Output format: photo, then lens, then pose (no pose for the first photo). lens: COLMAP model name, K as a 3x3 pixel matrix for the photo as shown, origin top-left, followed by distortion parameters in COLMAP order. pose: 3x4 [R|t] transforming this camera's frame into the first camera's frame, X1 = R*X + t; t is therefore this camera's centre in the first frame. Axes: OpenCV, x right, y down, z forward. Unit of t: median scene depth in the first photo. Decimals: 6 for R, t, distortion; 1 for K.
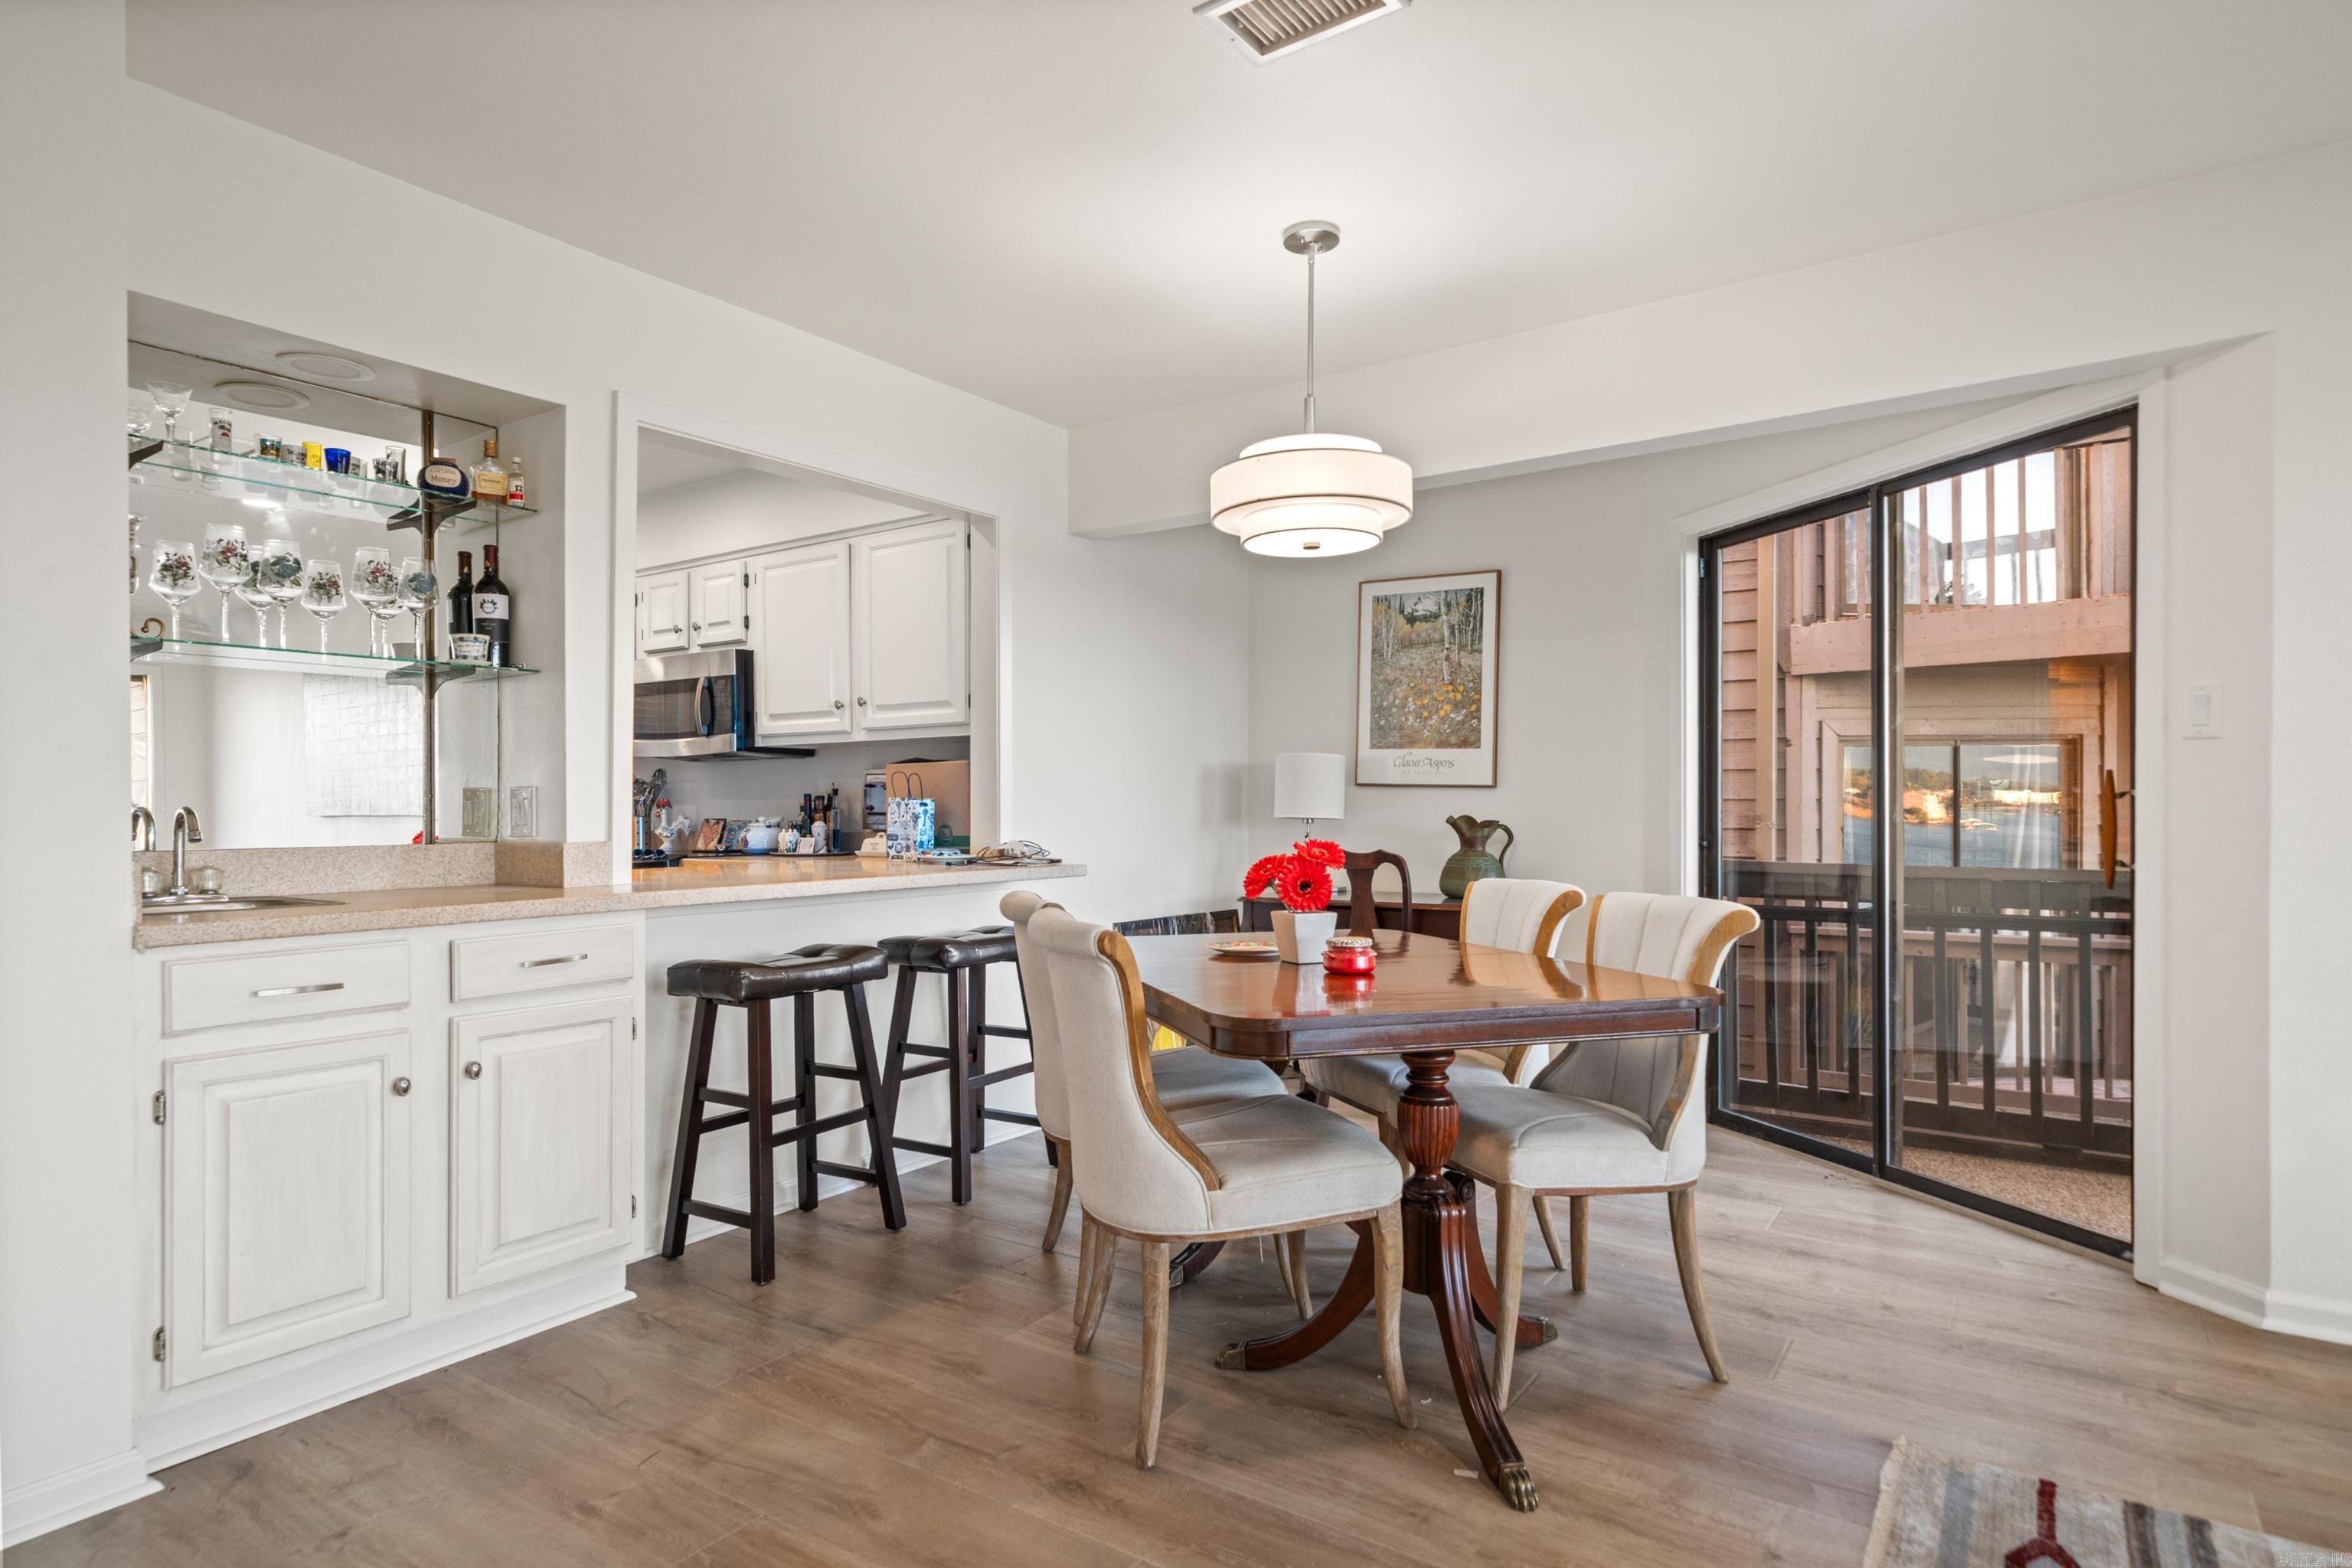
lens RADIAL K [[1263.3, 0, 1168.0], [0, 1263.3, 813.1], [0, 0, 1]] dist [0.001518, 0.000284]
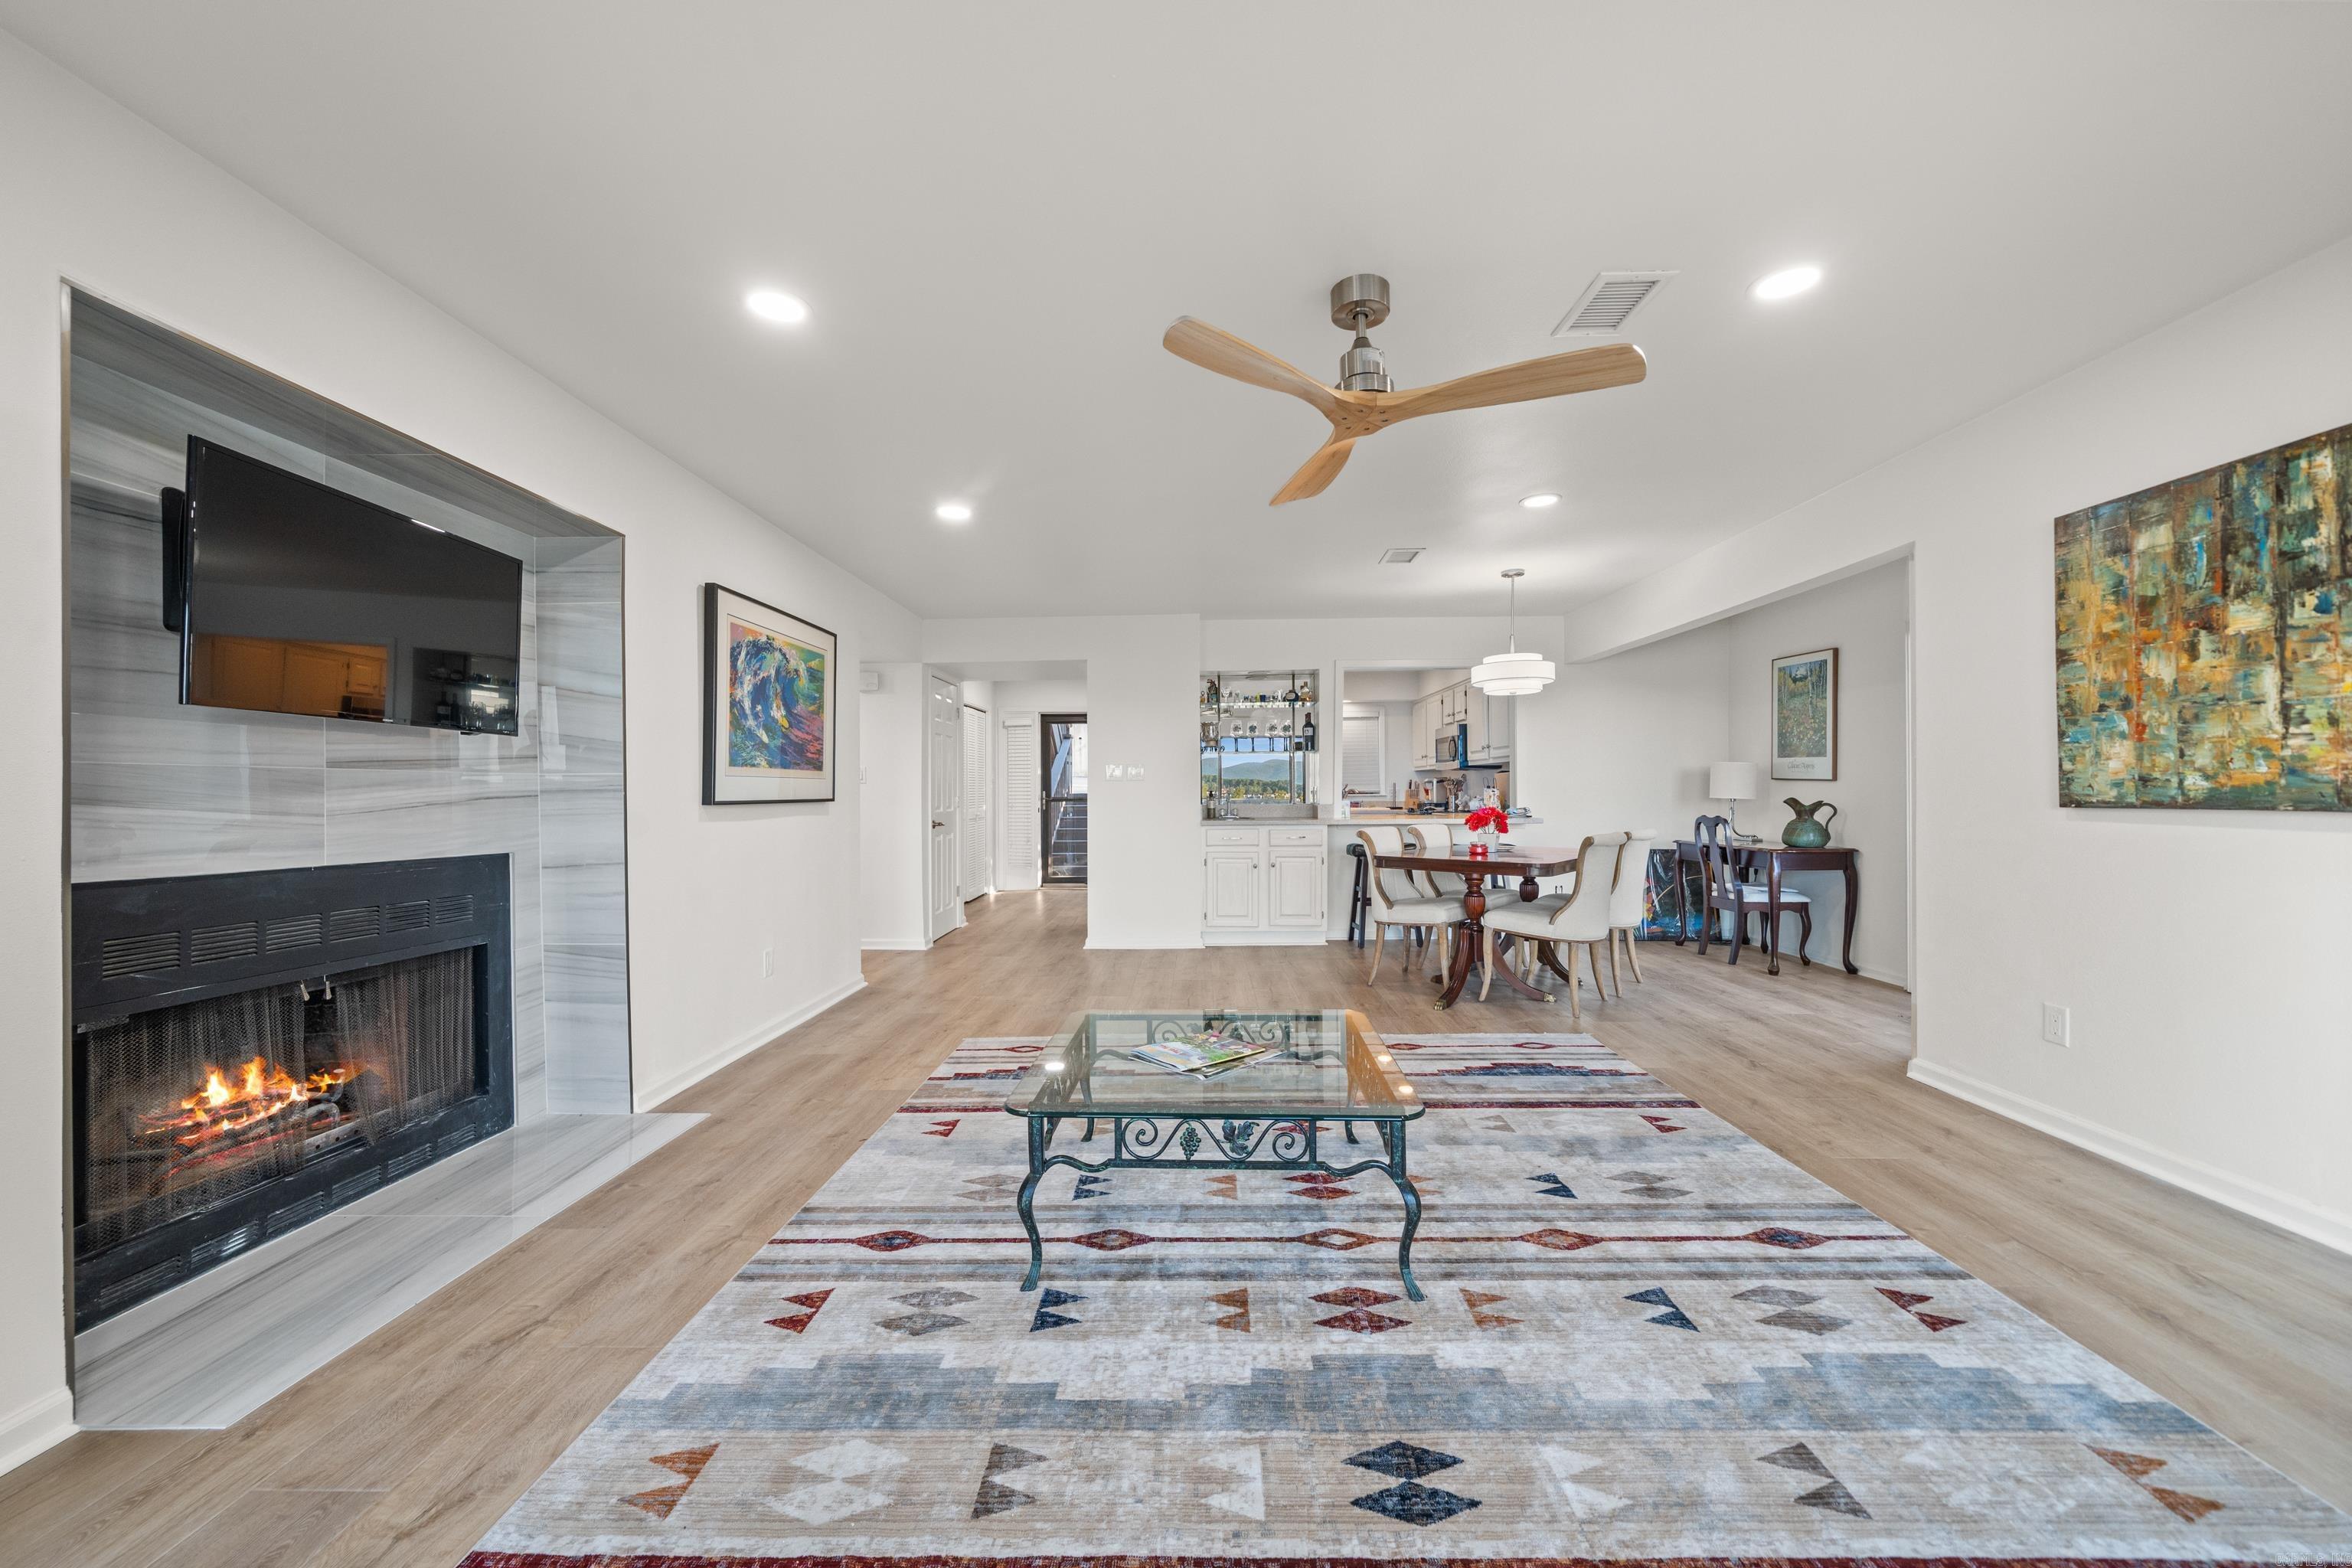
lens RADIAL K [[869.0, 0, 1172.9], [0, 869.0, 797.8], [0, 0, 1]] dist [-0.002144, -0.000029]
pose [[0.550196, 0.008019, -0.834997, 0.807880], [-0.001377, 0.999961, 0.008696, -0.007980], [0.835035, -0.003635, 0.550185, -0.366727]]
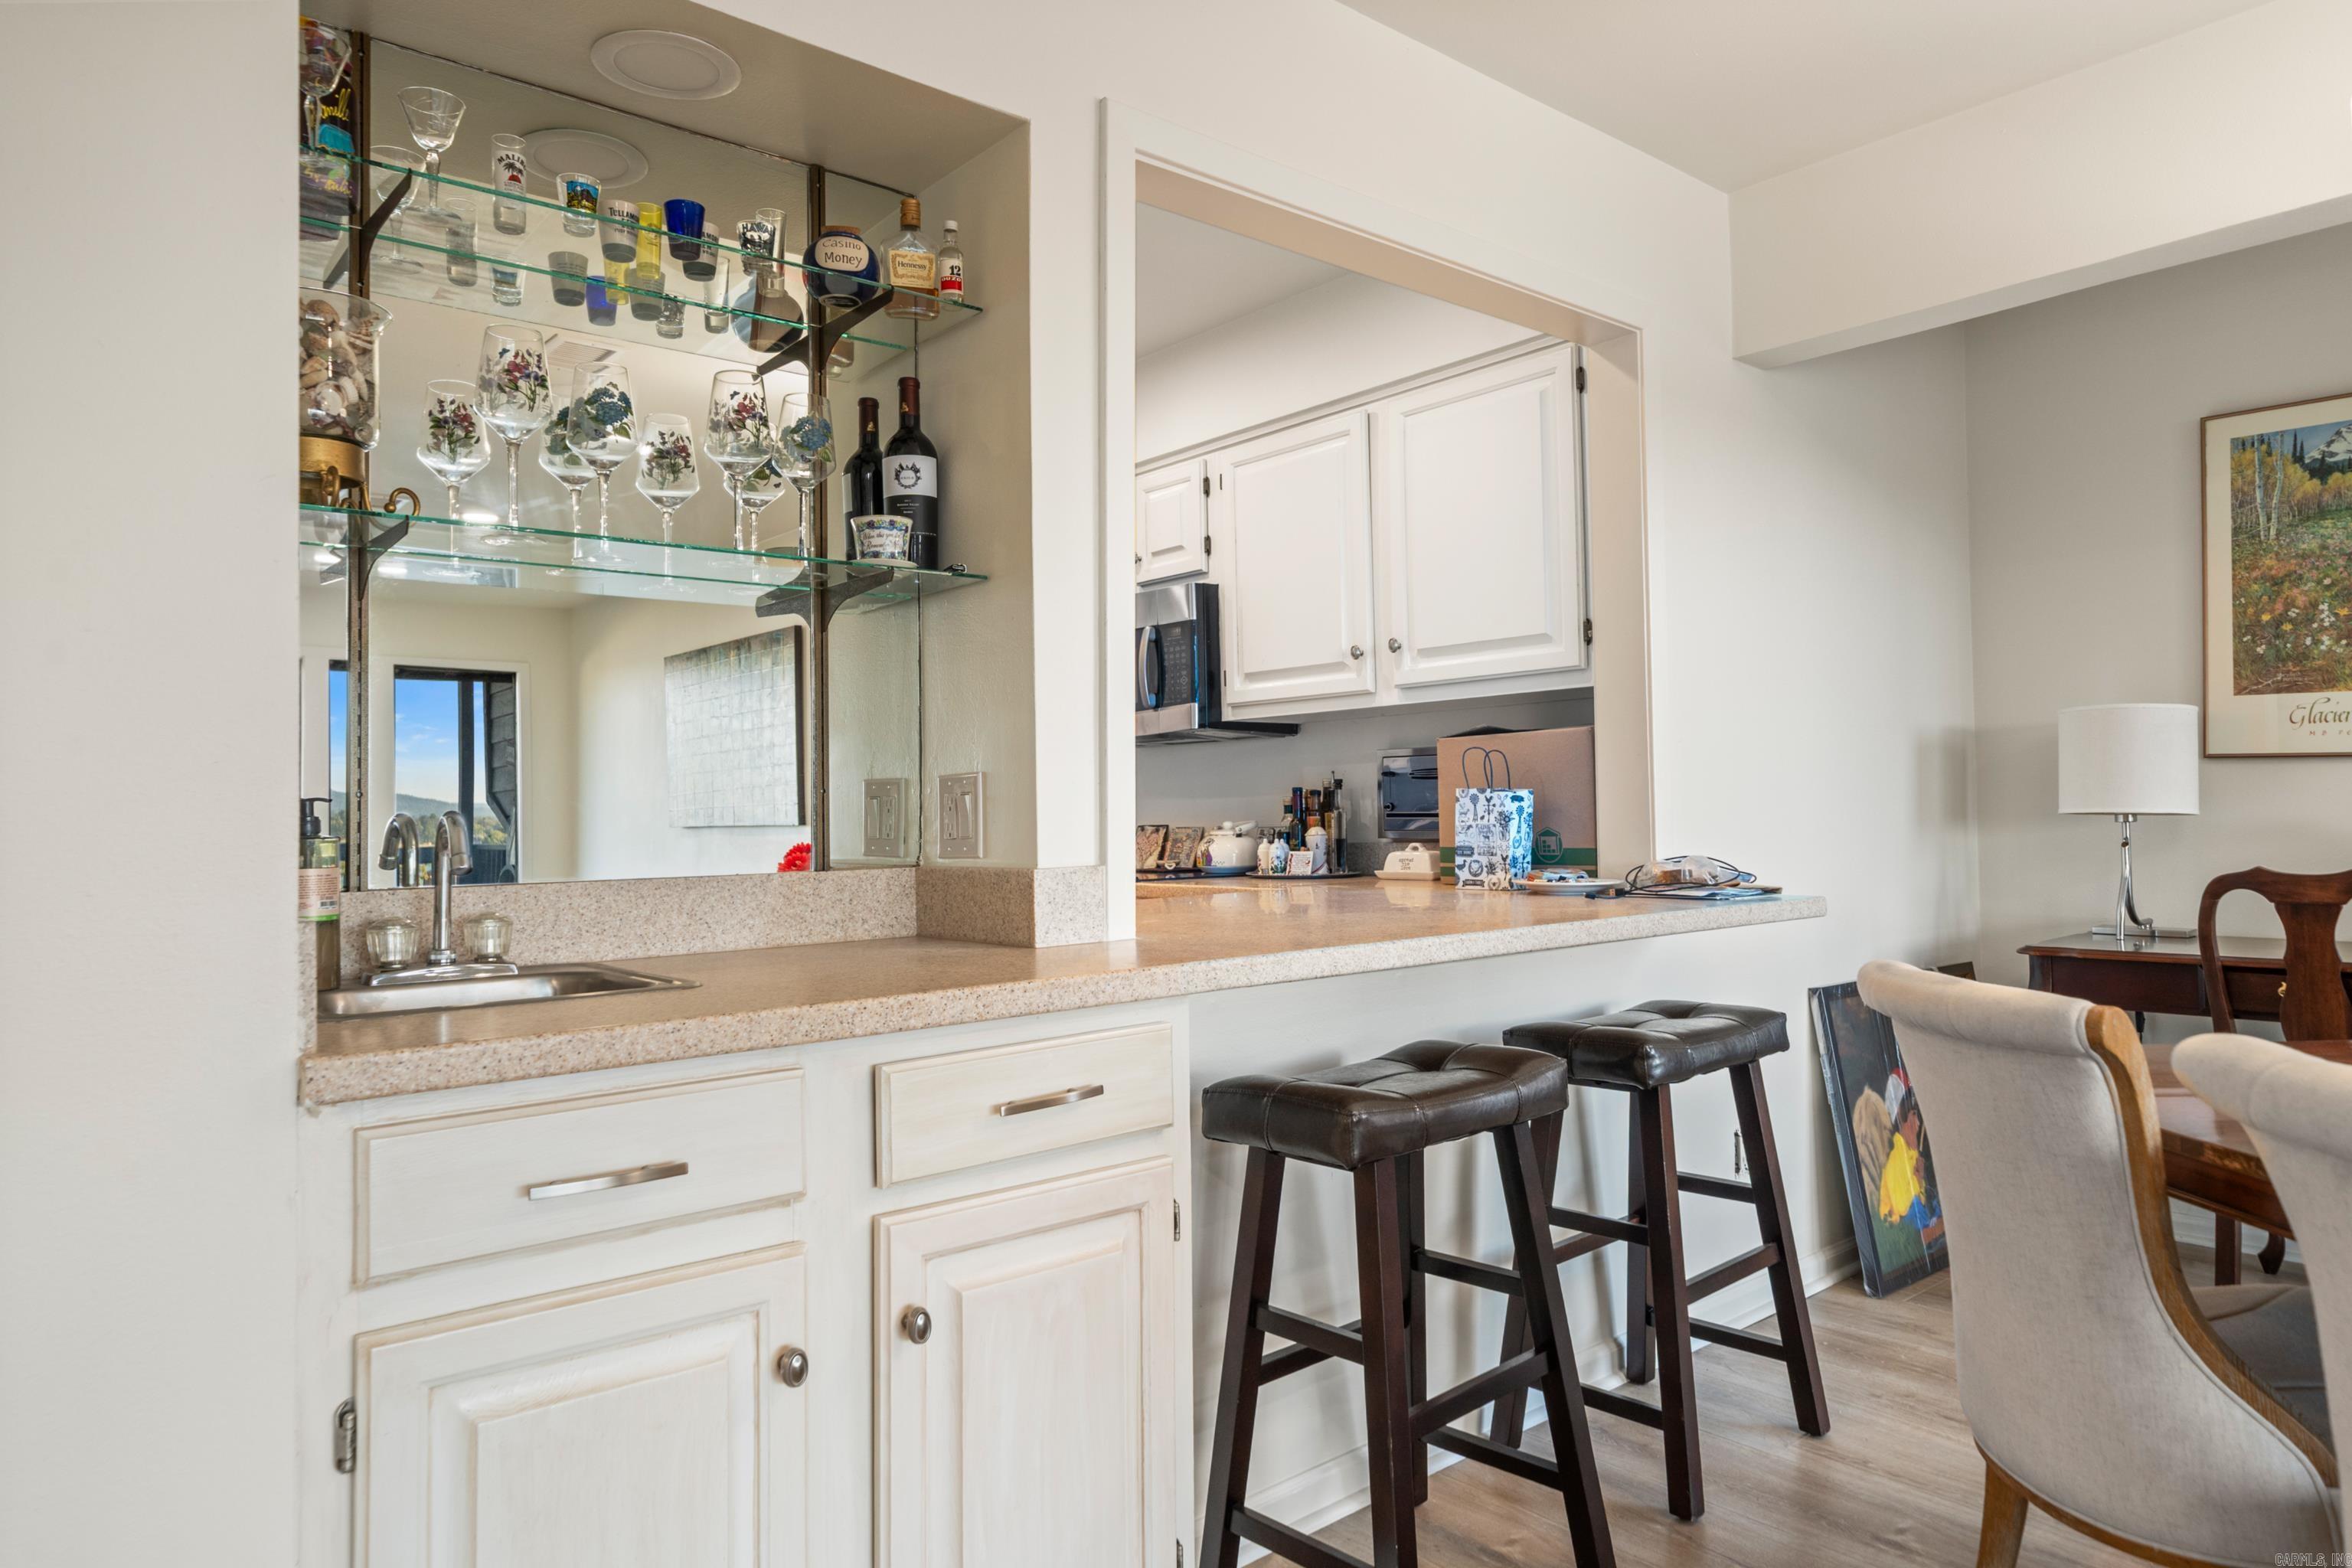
lens RADIAL K [[1433.0, 0, 1190.6], [0, 1433.0, 773.6], [0, 0, 1]] dist [-0.000075, 0.001719]
pose [[0.967721, -0.019352, -0.251279, -0.170720], [0.011877, 0.999442, -0.031232, 0.001055], [0.251743, 0.027239, 0.967411, 0.270178]]
